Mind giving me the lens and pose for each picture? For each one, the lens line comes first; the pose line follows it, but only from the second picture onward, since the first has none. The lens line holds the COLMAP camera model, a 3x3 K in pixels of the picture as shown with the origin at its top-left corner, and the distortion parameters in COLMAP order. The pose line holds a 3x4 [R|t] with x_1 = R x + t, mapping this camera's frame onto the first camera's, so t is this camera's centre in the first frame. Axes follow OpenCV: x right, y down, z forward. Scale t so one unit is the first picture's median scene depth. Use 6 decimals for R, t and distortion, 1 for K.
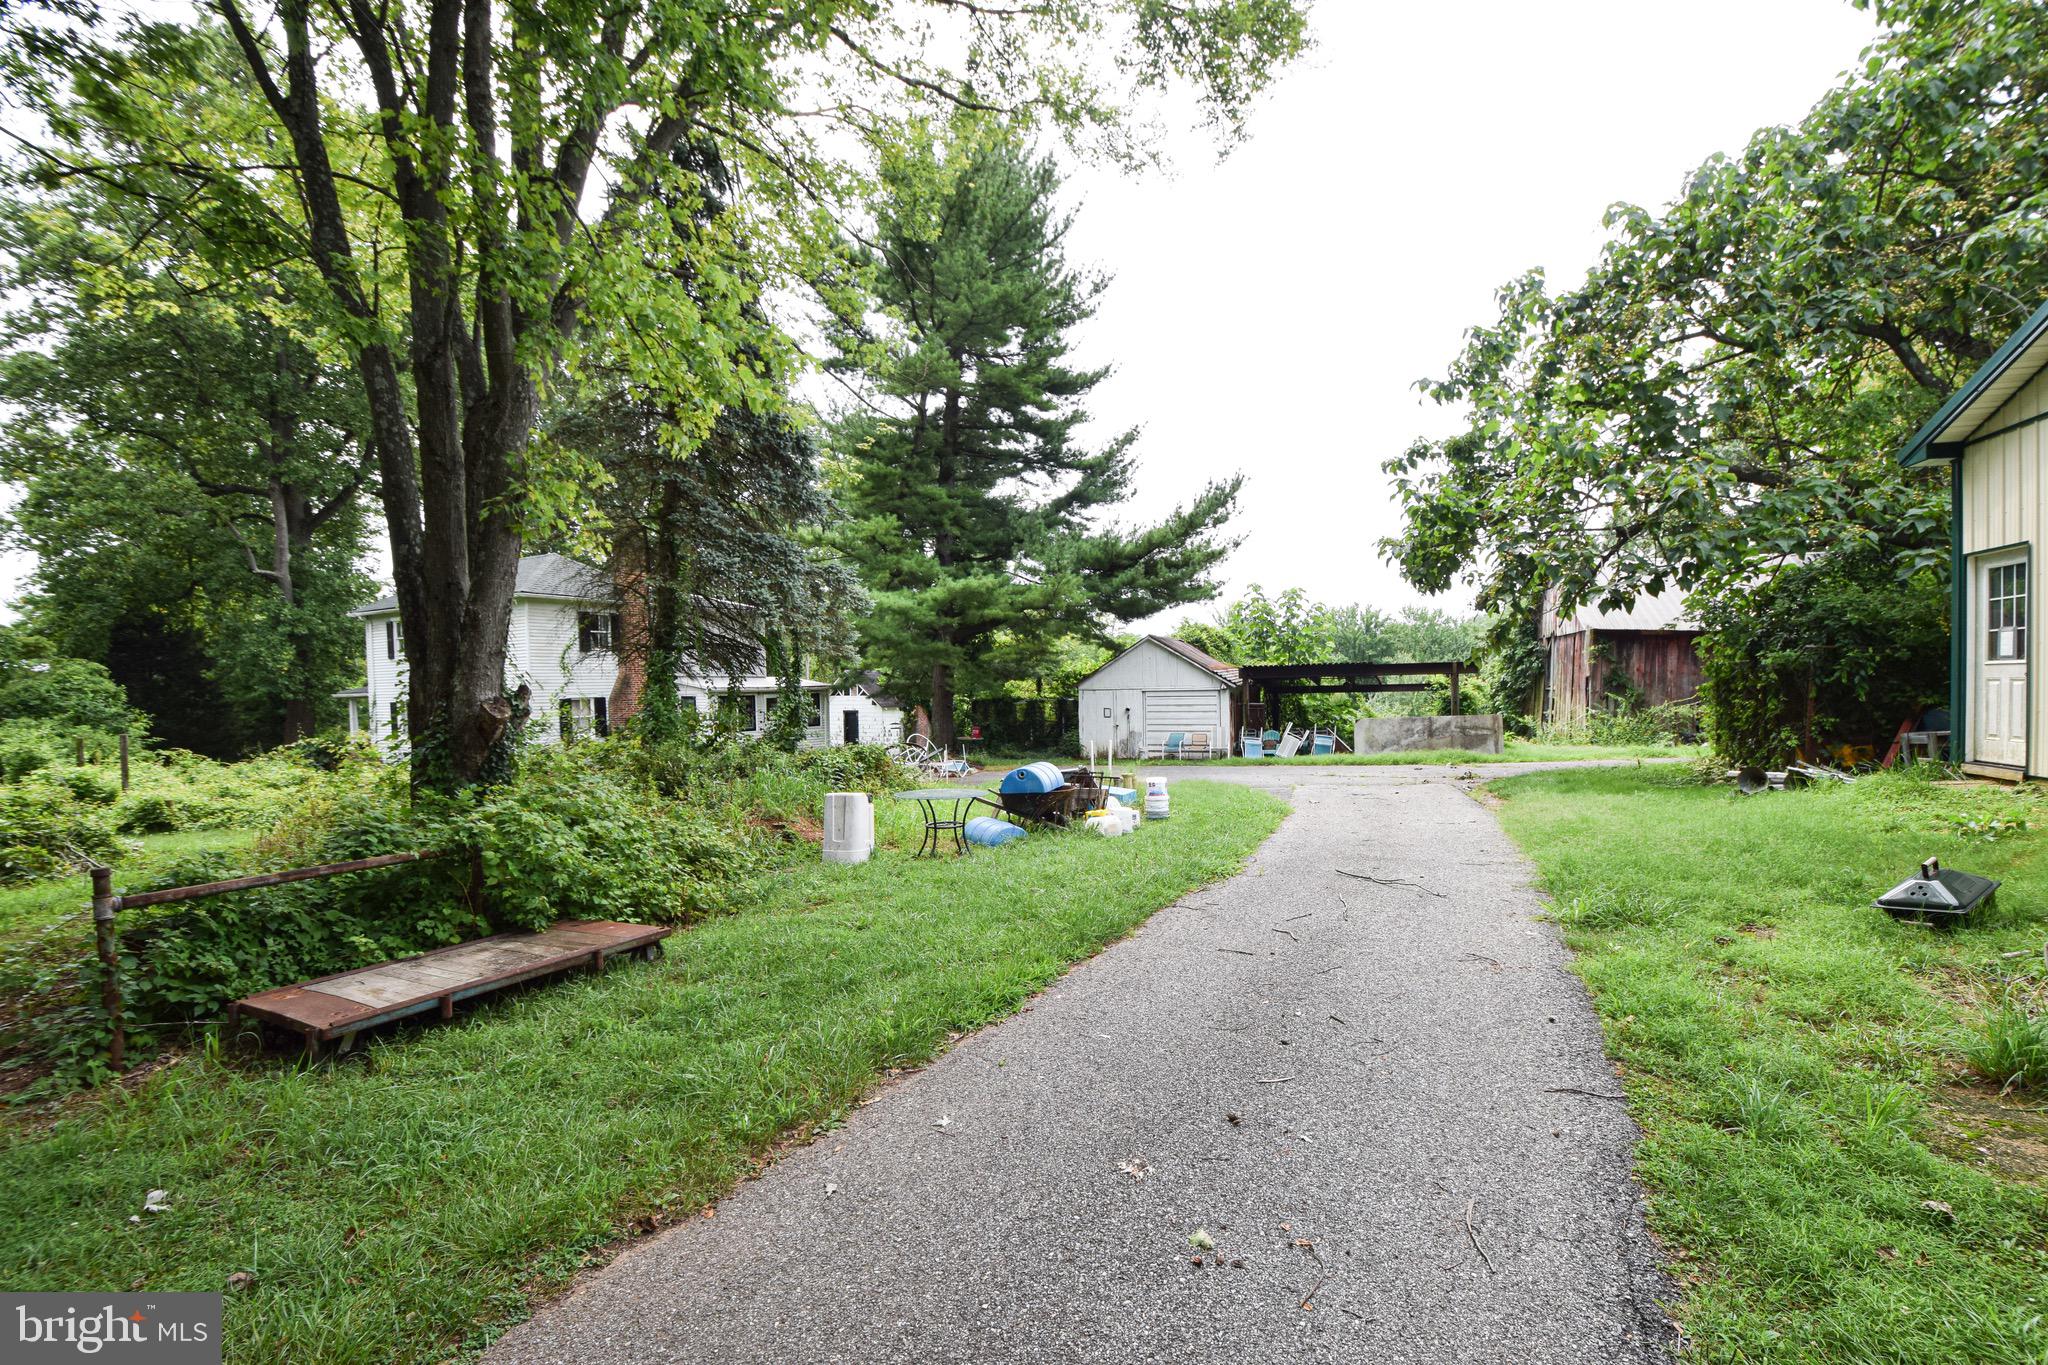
lens RADIAL K [[864.4, 0, 1027.1], [0, 864.4, 686.5], [0, 0, 1]] dist [-0.029427, -0.004743]
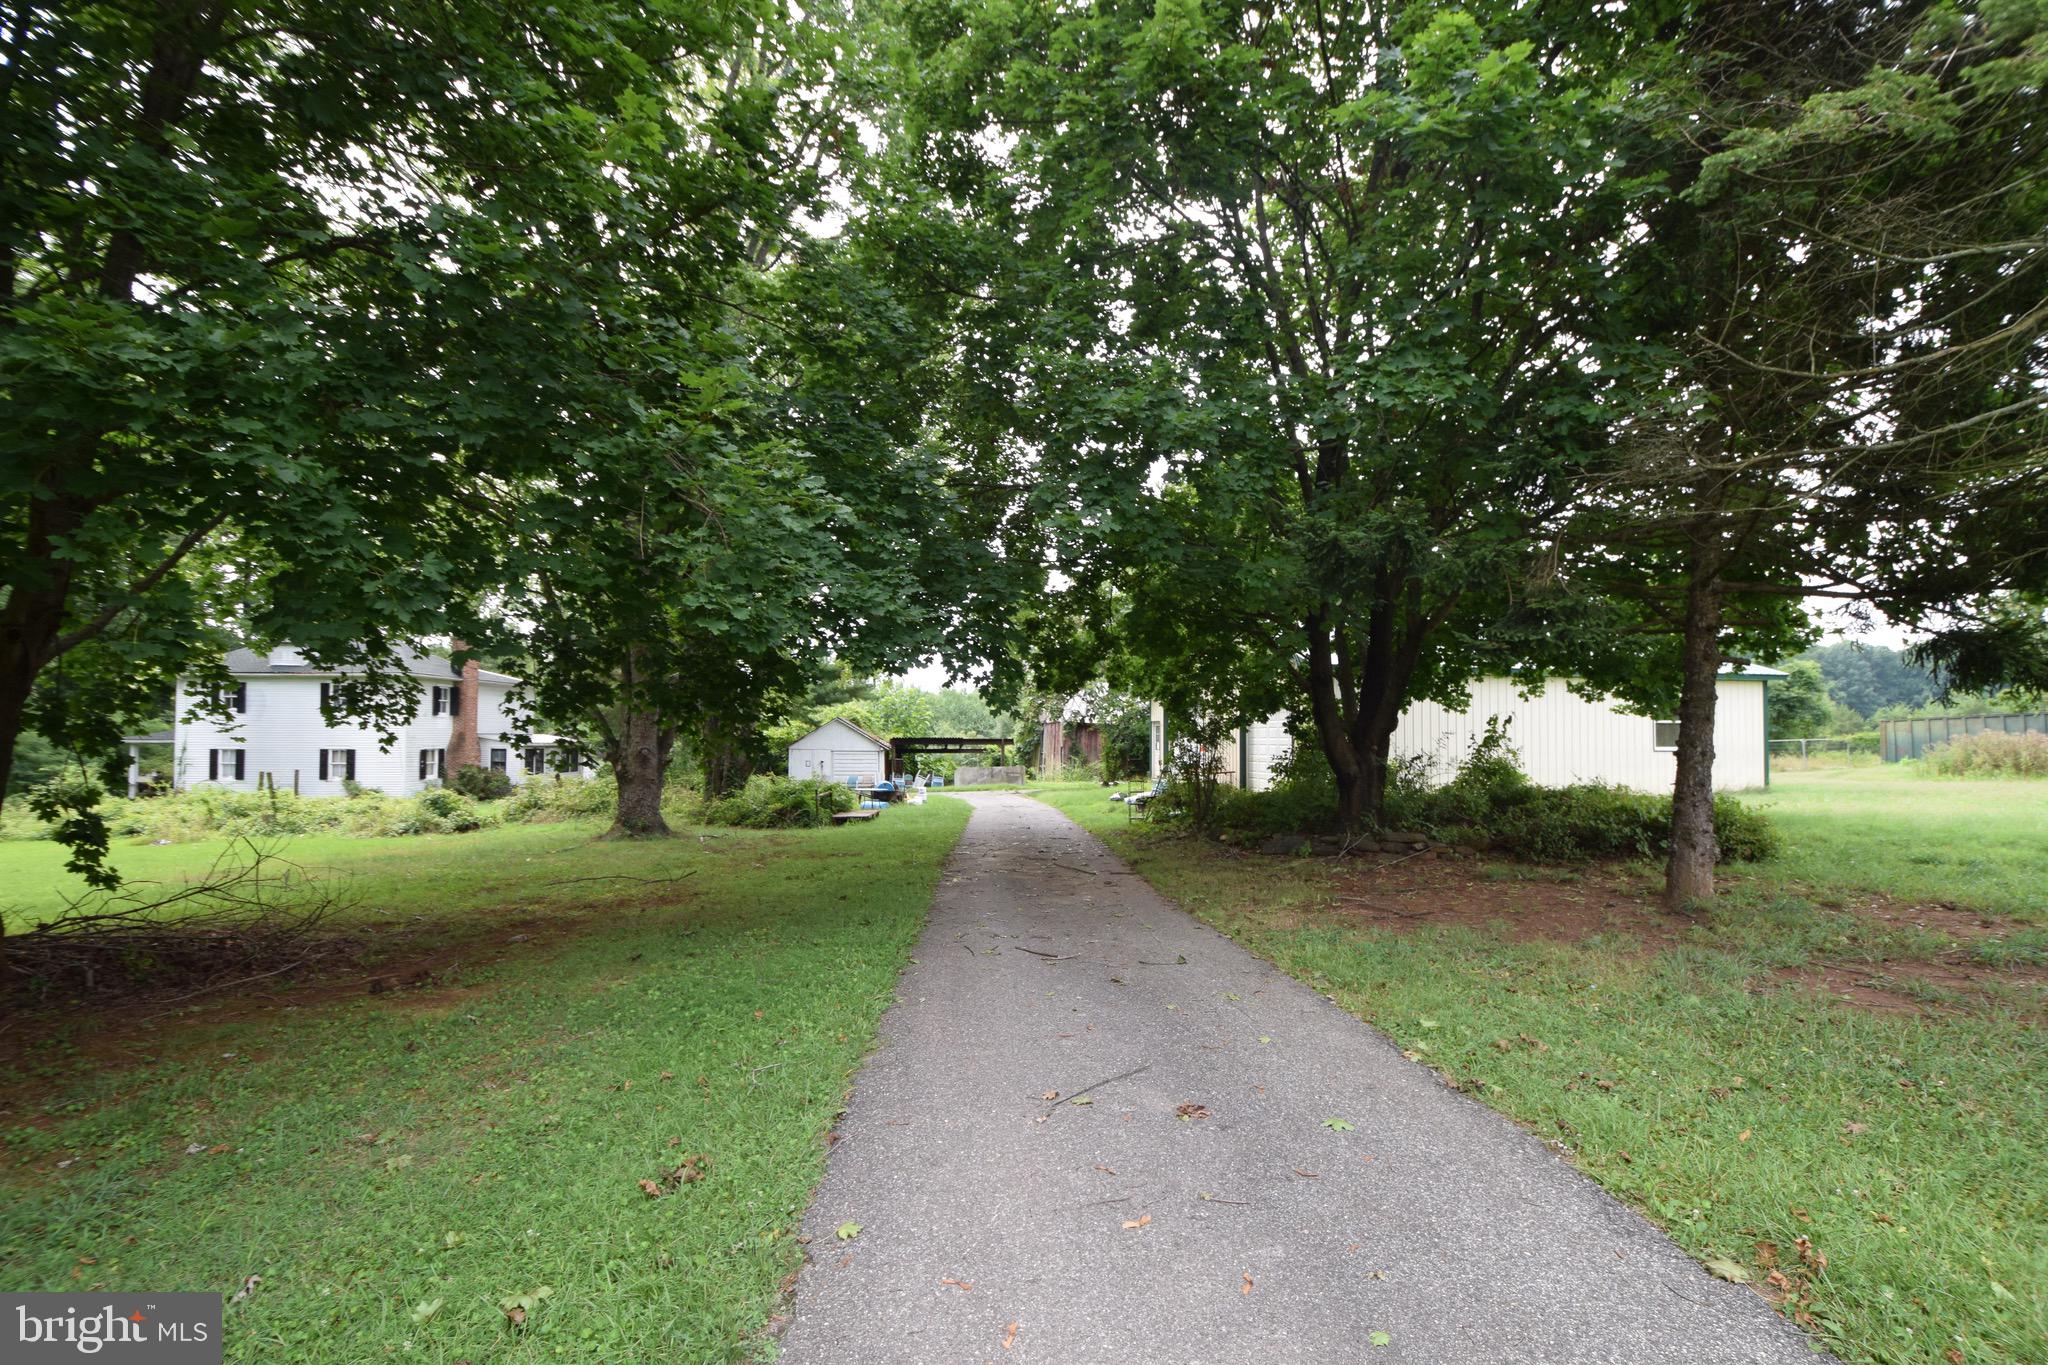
lens RADIAL K [[864.4, 0, 1030.8], [0, 864.4, 700.5], [0, 0, 1]] dist [-0.029427, -0.004743]
pose [[0.852855, 0.043200, 0.520358, -0.402438], [-0.017930, 0.998407, -0.053499, -0.009386], [-0.521840, 0.036297, 0.852271, -0.598704]]
